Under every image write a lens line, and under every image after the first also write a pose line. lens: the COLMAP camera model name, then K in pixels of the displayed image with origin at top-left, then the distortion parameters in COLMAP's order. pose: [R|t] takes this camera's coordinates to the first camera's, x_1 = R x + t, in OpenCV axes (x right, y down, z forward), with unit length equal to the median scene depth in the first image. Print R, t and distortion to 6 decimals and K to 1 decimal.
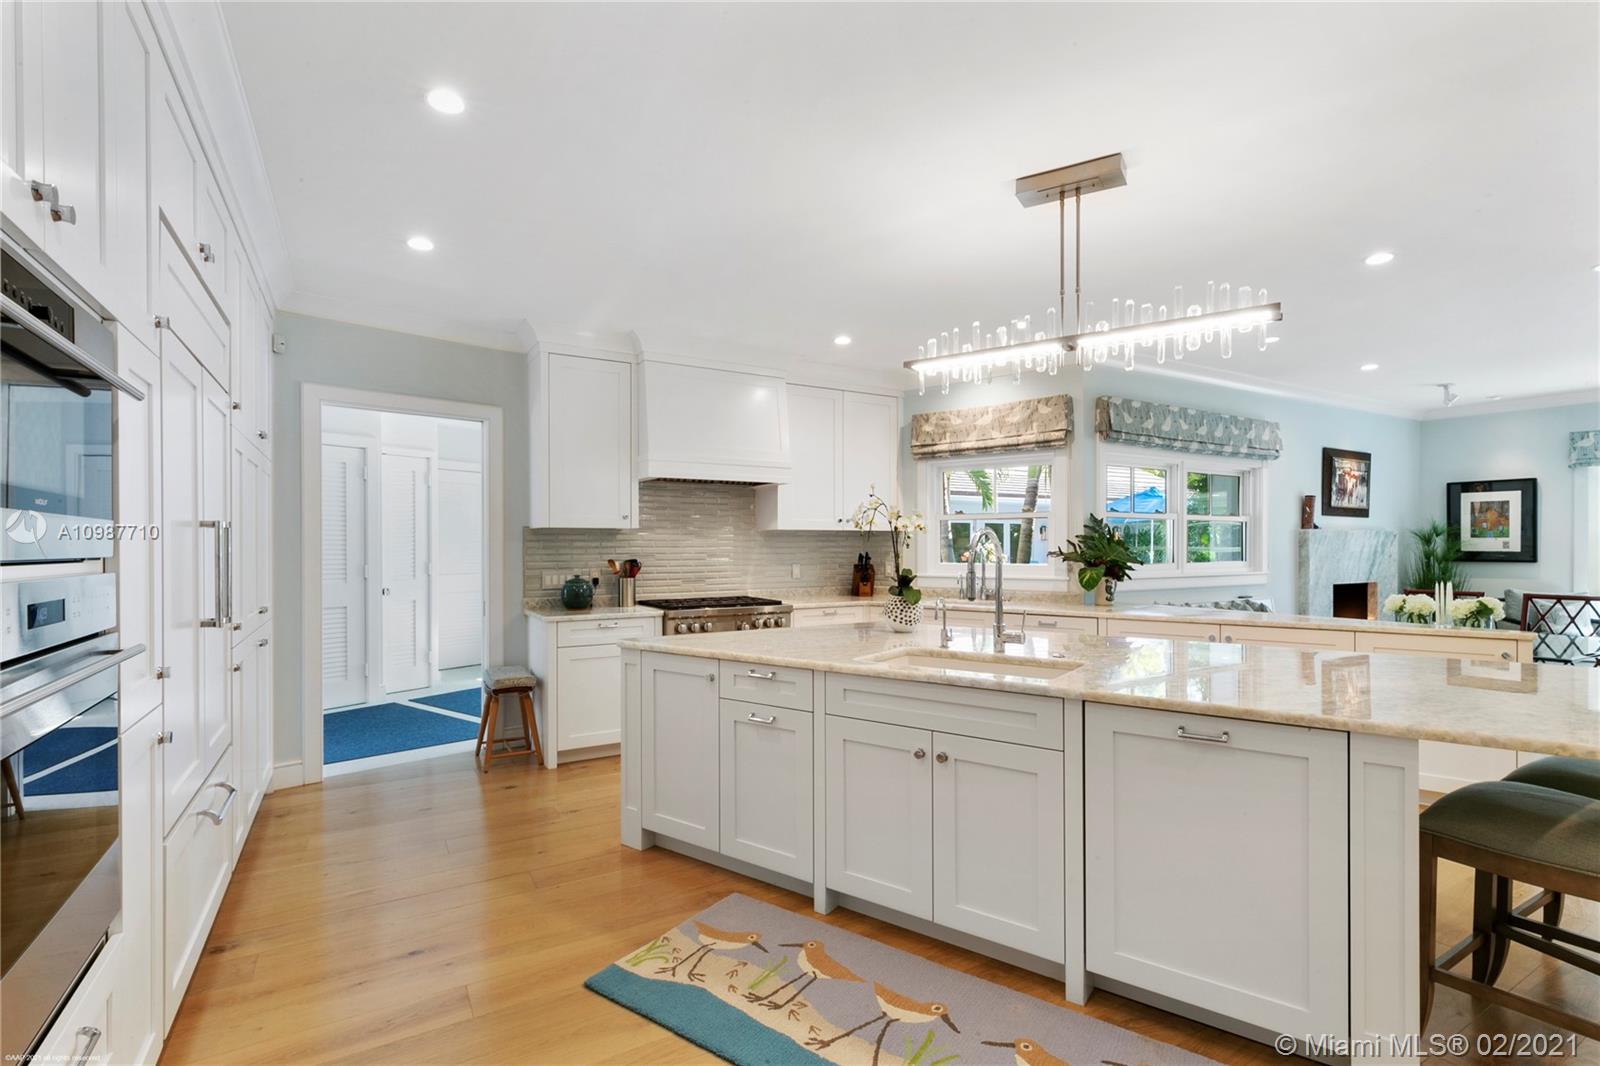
lens RADIAL K [[732.4, 0, 798.5], [0, 732.4, 547.7], [0, 0, 1]] dist [0.005605, 0.000670]
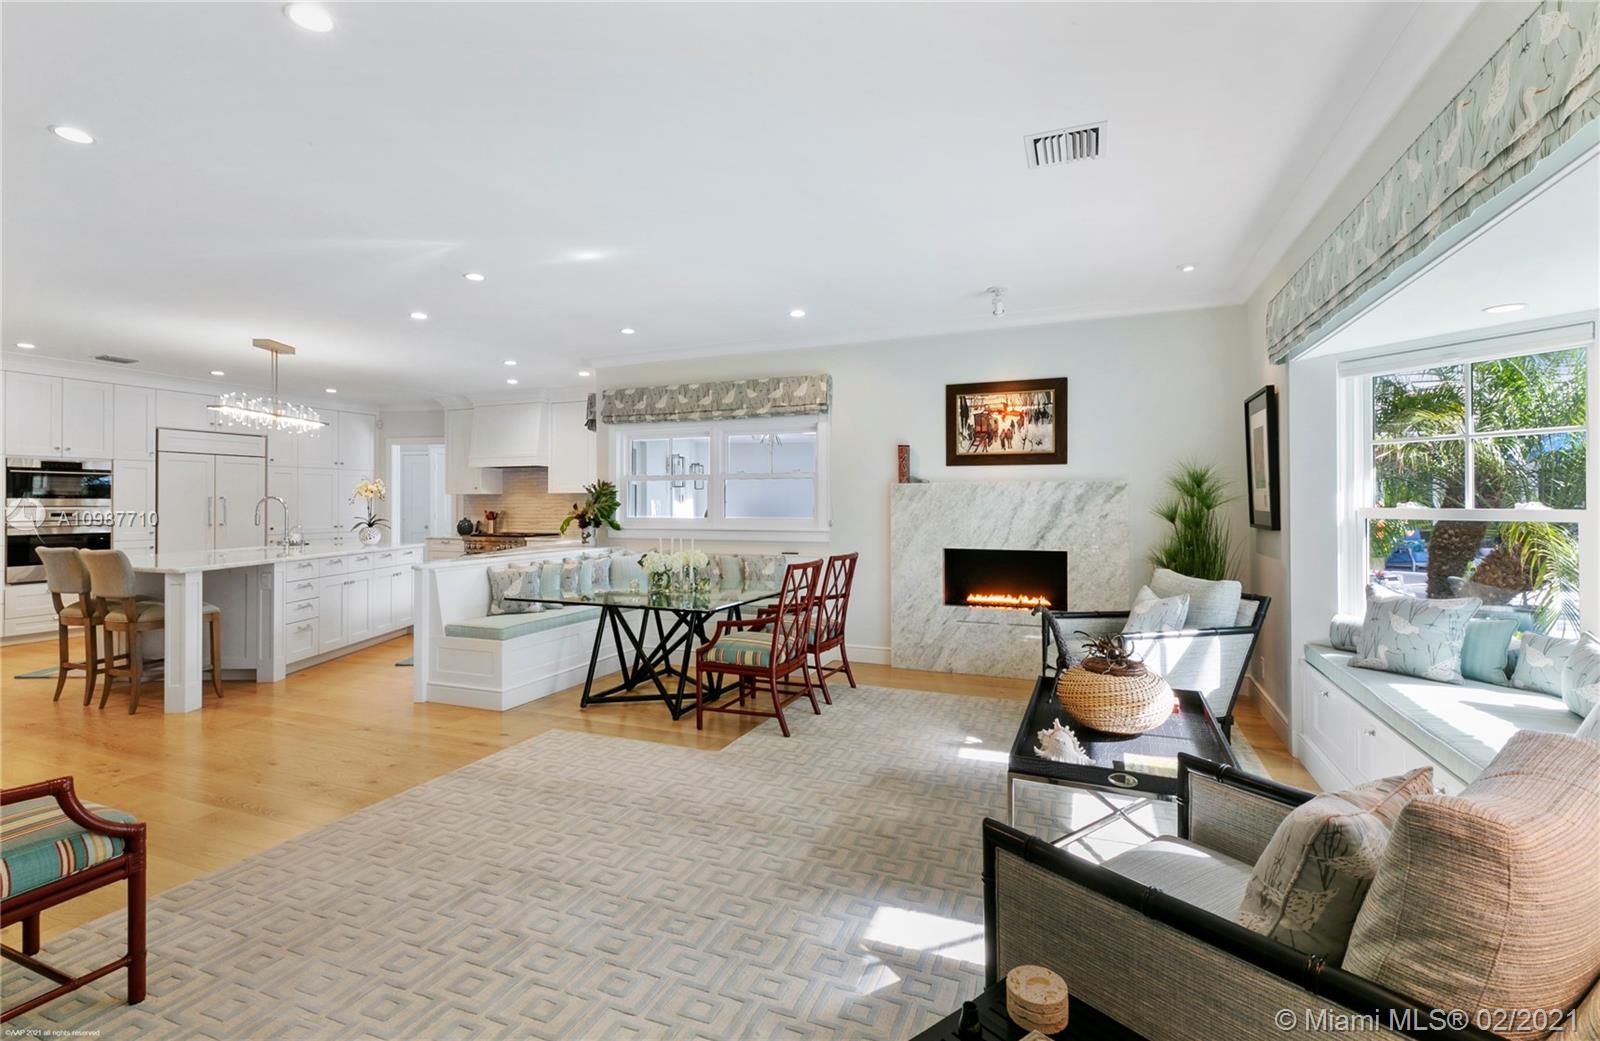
lens RADIAL K [[707.3, 0, 818.0], [0, 707.3, 500.8], [0, 0, 1]] dist [-0.001565, -0.000015]
pose [[0.624323, -0.003788, -0.781157, 1.213710], [0.002157, 0.999993, -0.003125, -0.002325], [0.781163, 0.000267, 0.624327, 0.371650]]
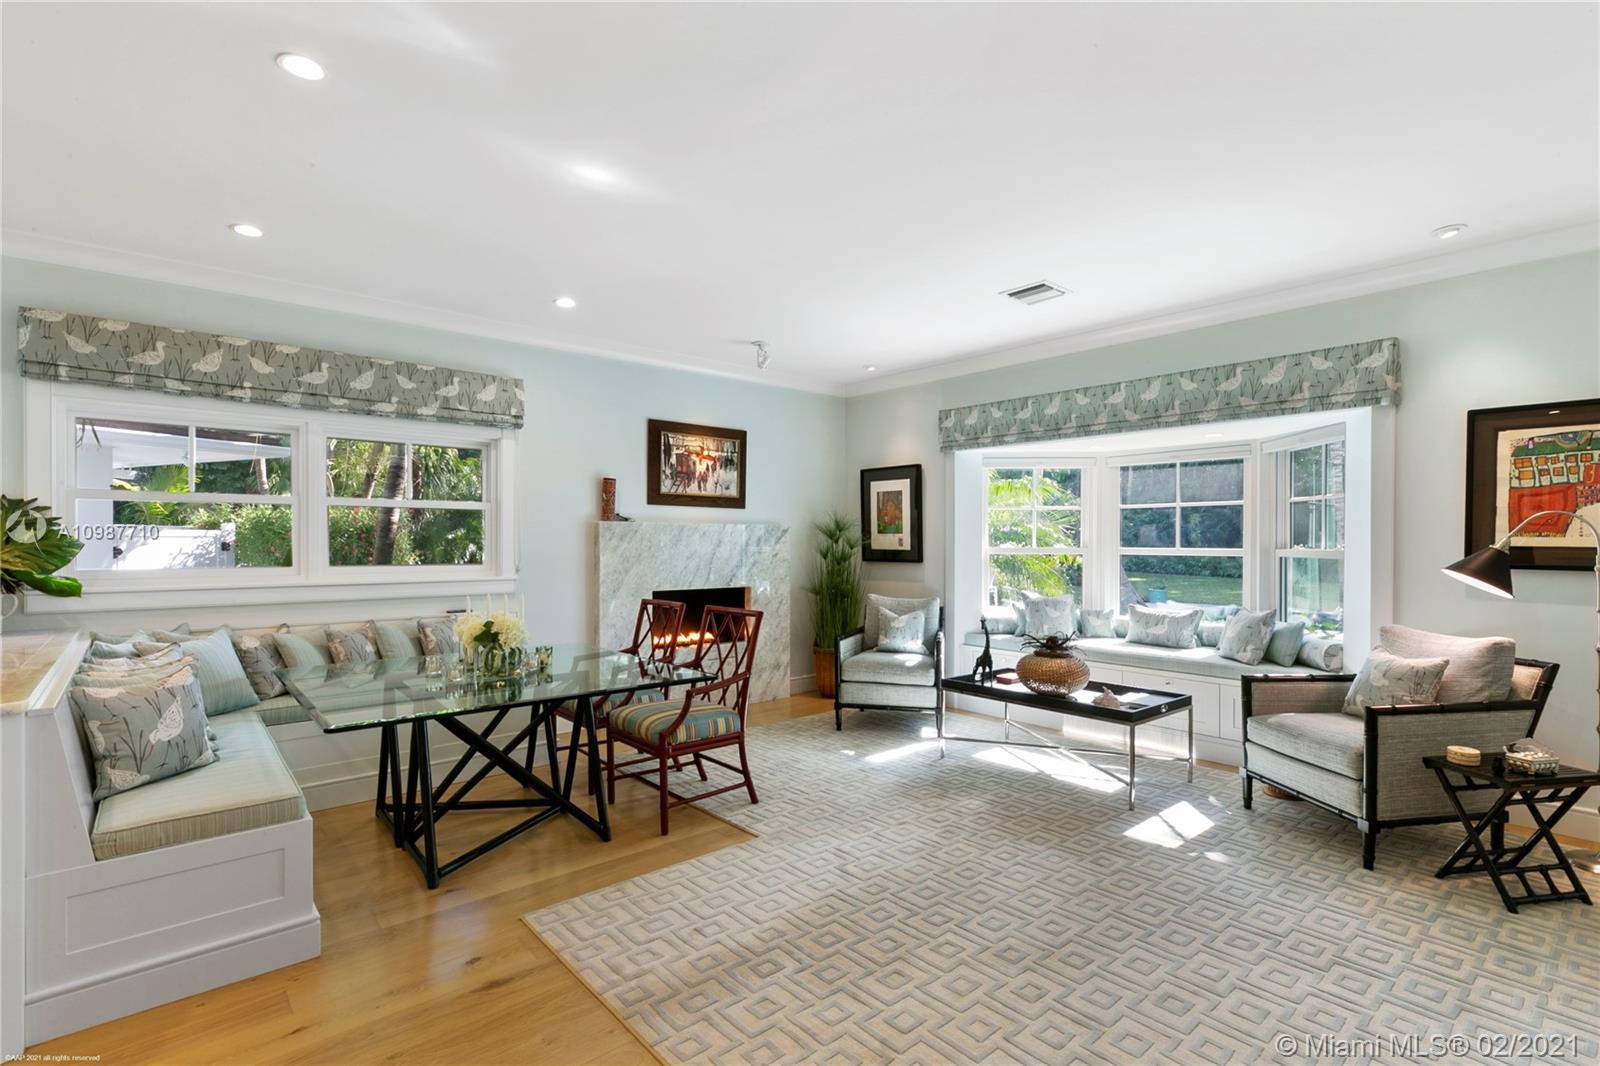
lens RADIAL K [[732.4, 0, 794.9], [0, 732.4, 542.5], [0, 0, 1]] dist [0.005605, 0.000670]
pose [[0.984437, 0.001632, 0.175732, 0.709107], [-0.001503, 0.999998, -0.000870, -0.002501], [-0.175733, 0.000593, 0.984438, 0.188232]]
